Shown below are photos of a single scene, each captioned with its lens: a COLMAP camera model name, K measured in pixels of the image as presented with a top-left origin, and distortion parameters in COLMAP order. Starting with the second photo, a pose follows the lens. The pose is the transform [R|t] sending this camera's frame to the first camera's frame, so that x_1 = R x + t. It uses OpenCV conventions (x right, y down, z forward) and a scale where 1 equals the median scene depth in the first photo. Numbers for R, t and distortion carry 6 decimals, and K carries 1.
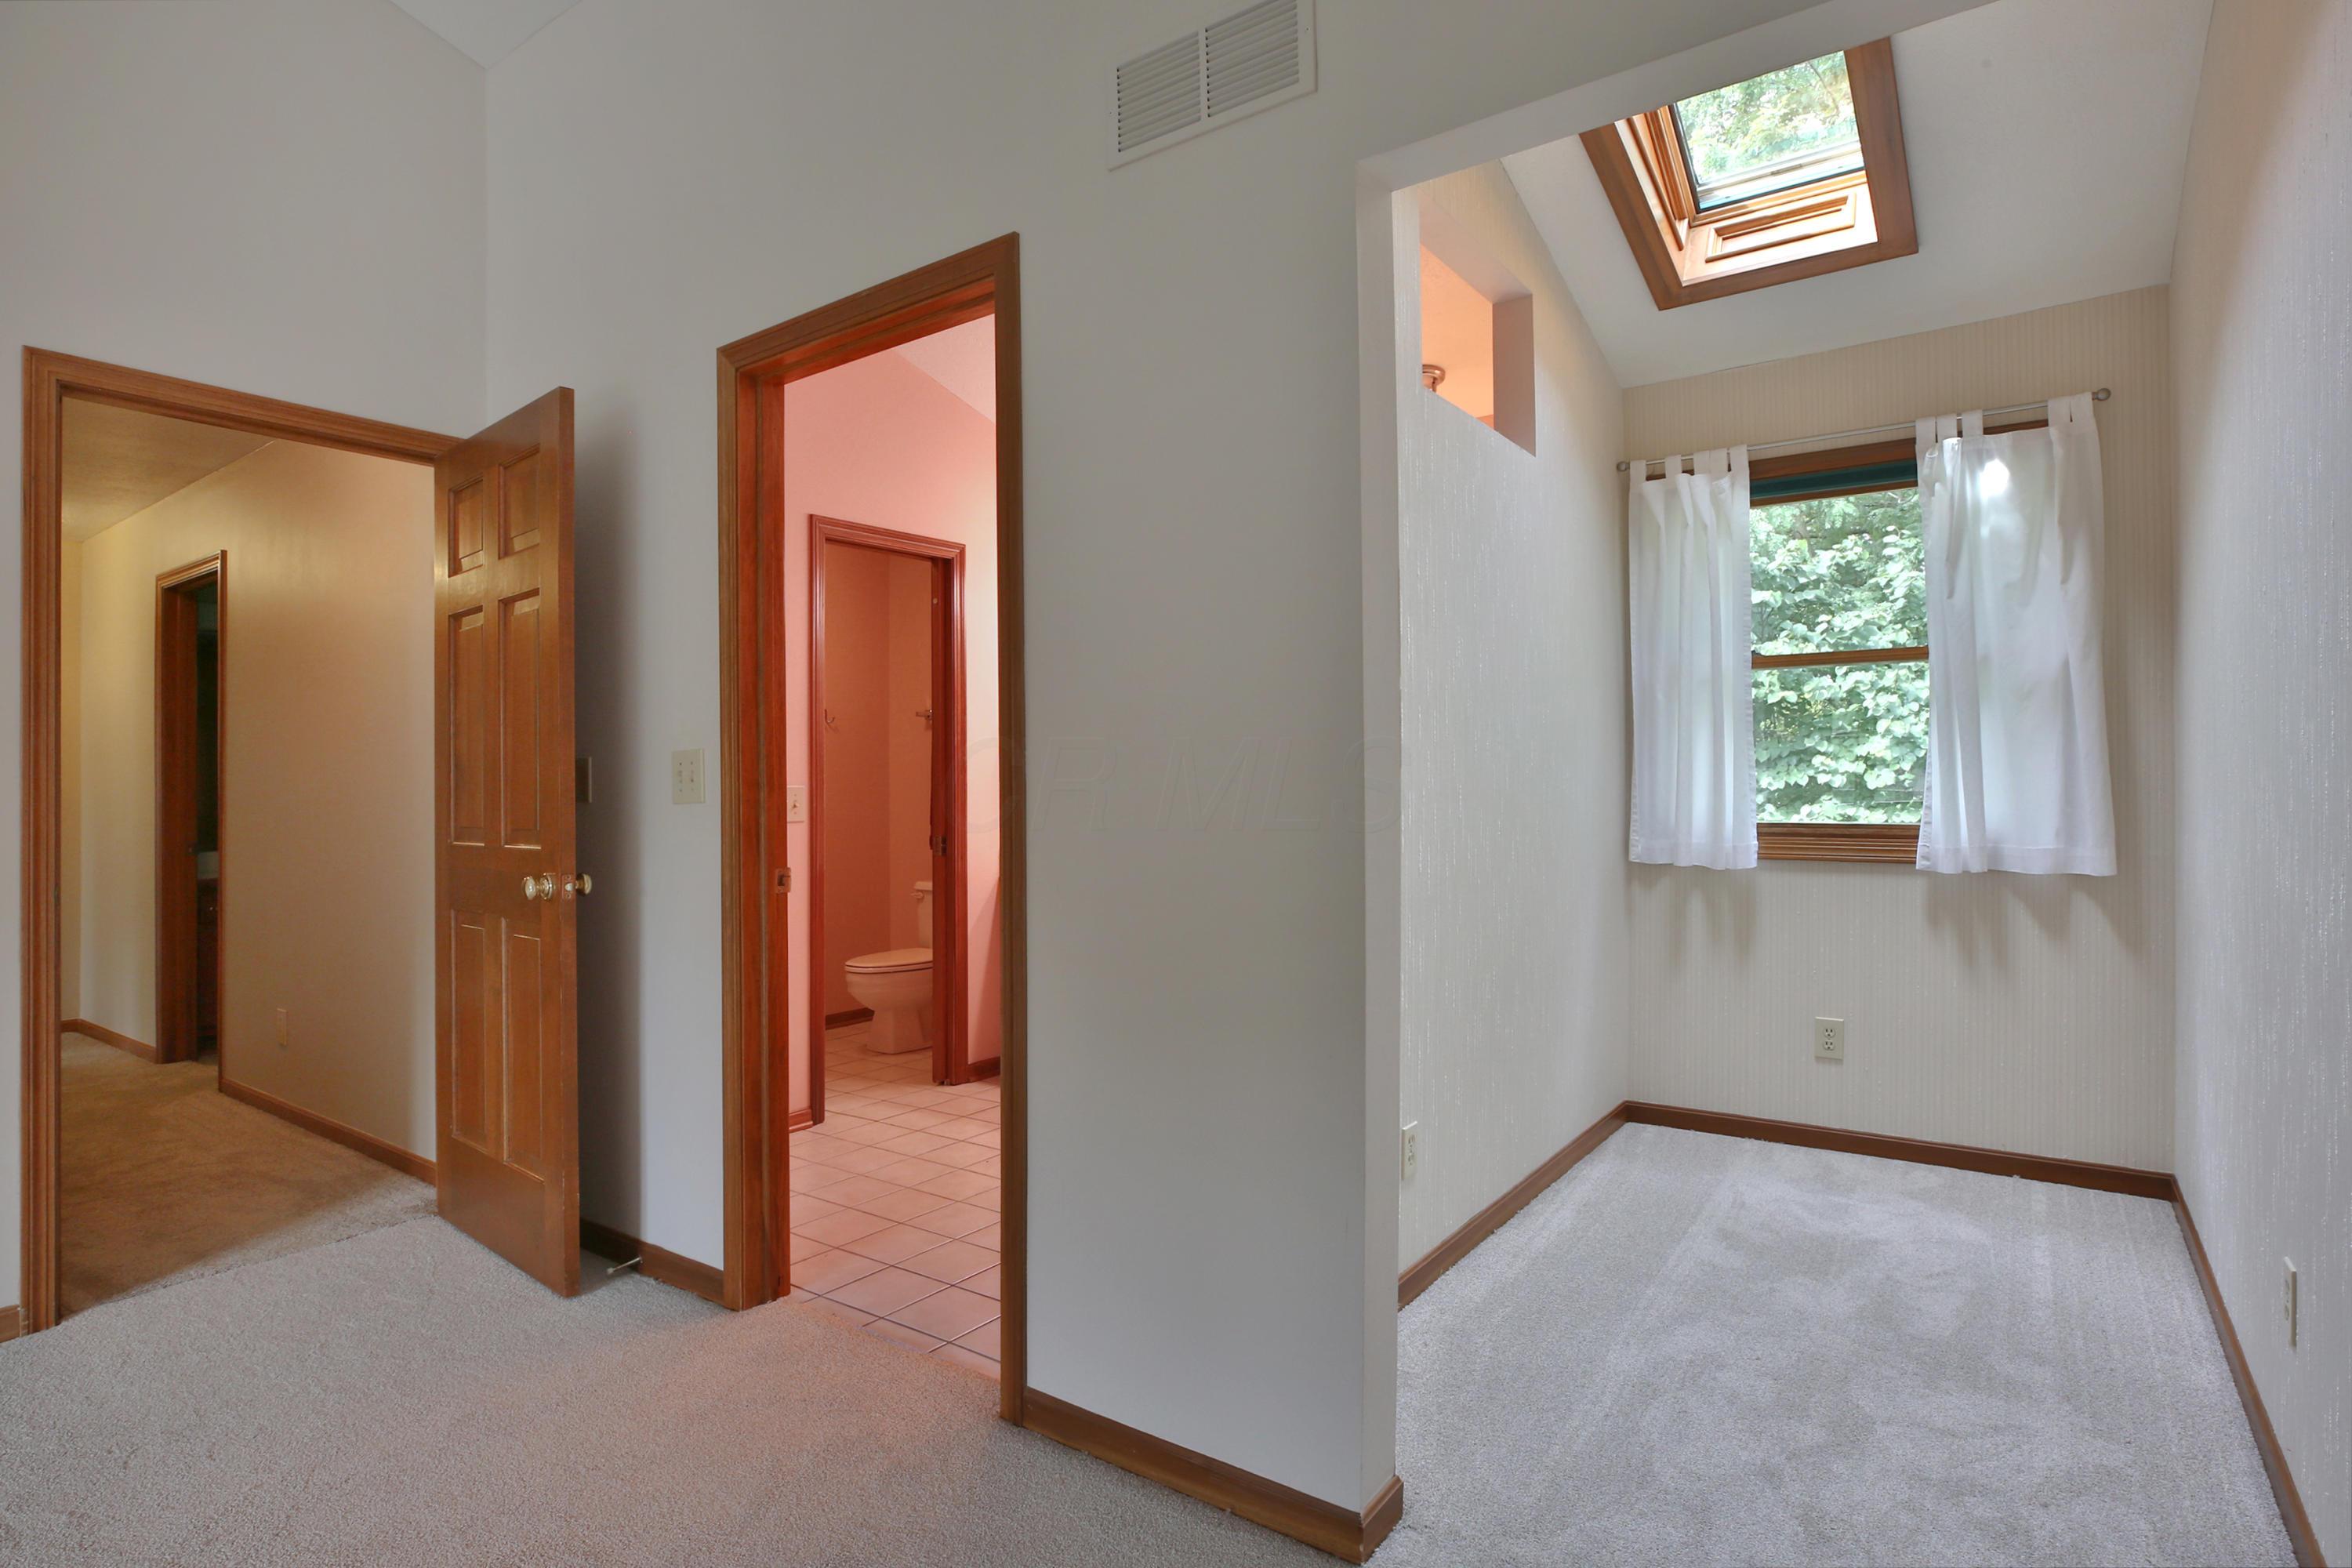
lens RADIAL K [[1178.4, 0, 1178.7], [0, 1178.4, 788.1], [0, 0, 1]] dist [-0.033437, 0.008828]
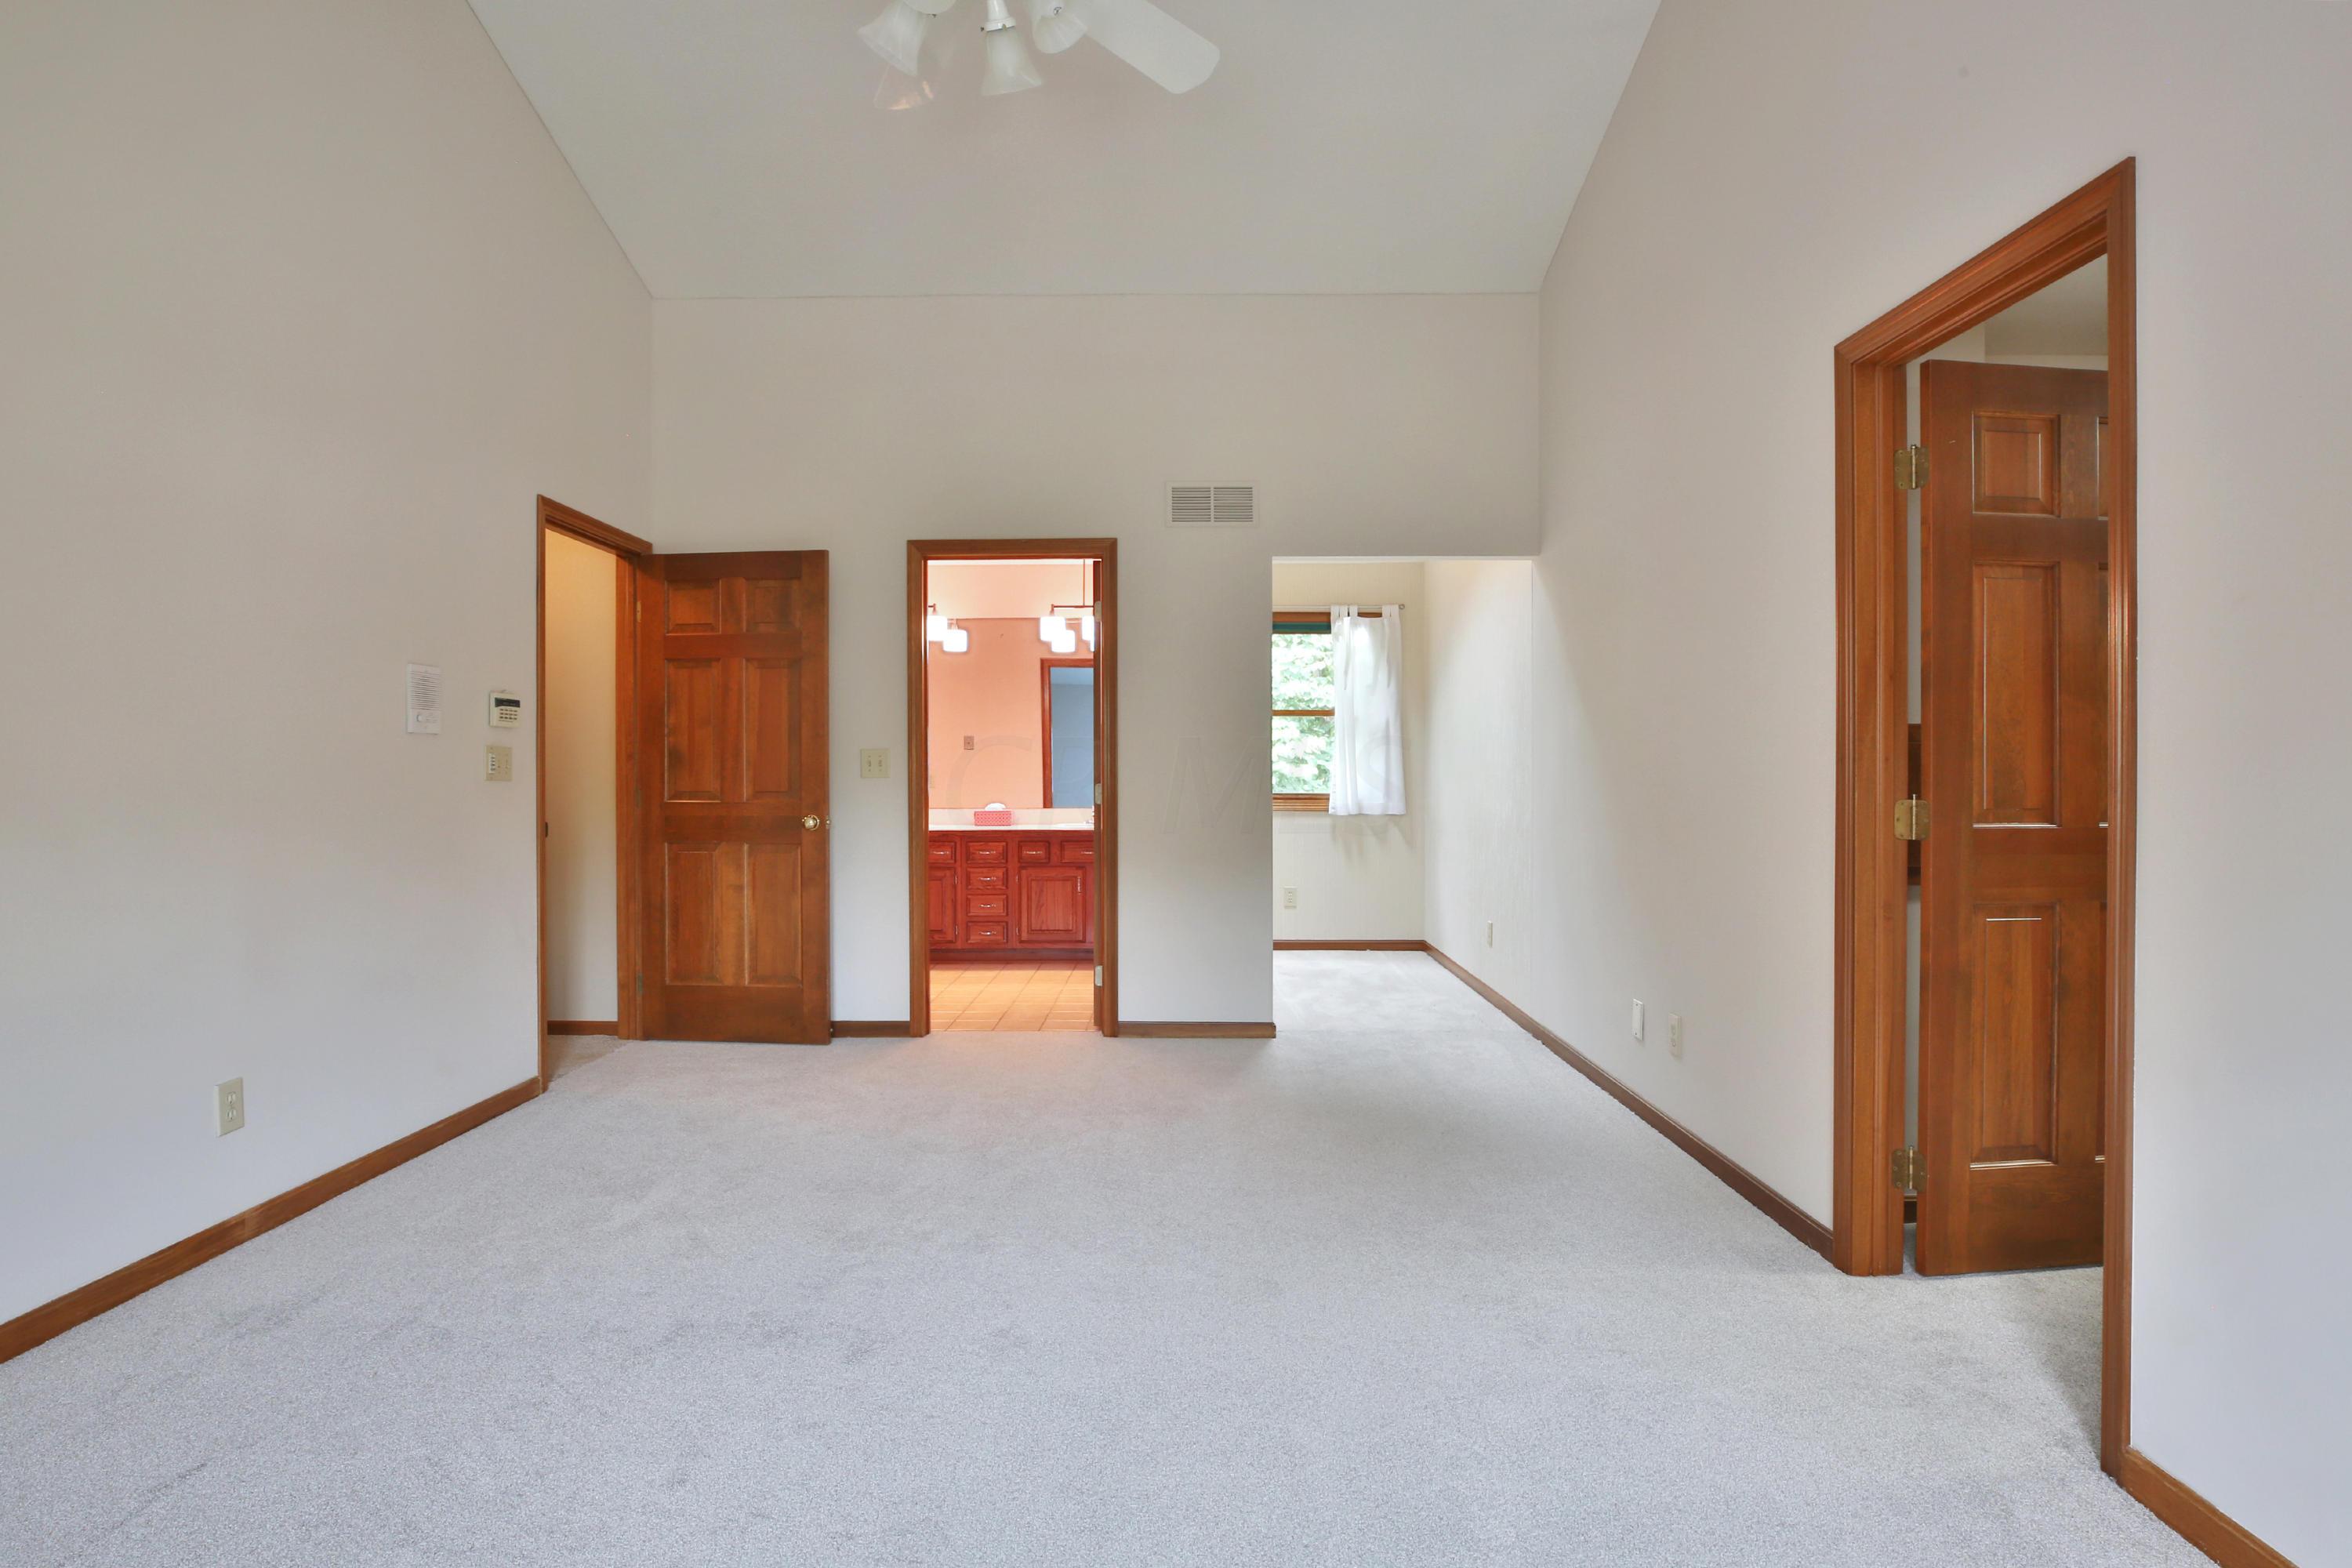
lens RADIAL K [[1196.5, 0, 1160.5], [0, 1196.5, 783.8], [0, 0, 1]] dist [-0.031379, 0.005042]
pose [[0.825546, 0.005421, 0.564309, -0.912860], [-0.005557, 0.999983, -0.001476, 0.019917], [-0.564308, -0.001918, 0.825562, -0.677772]]
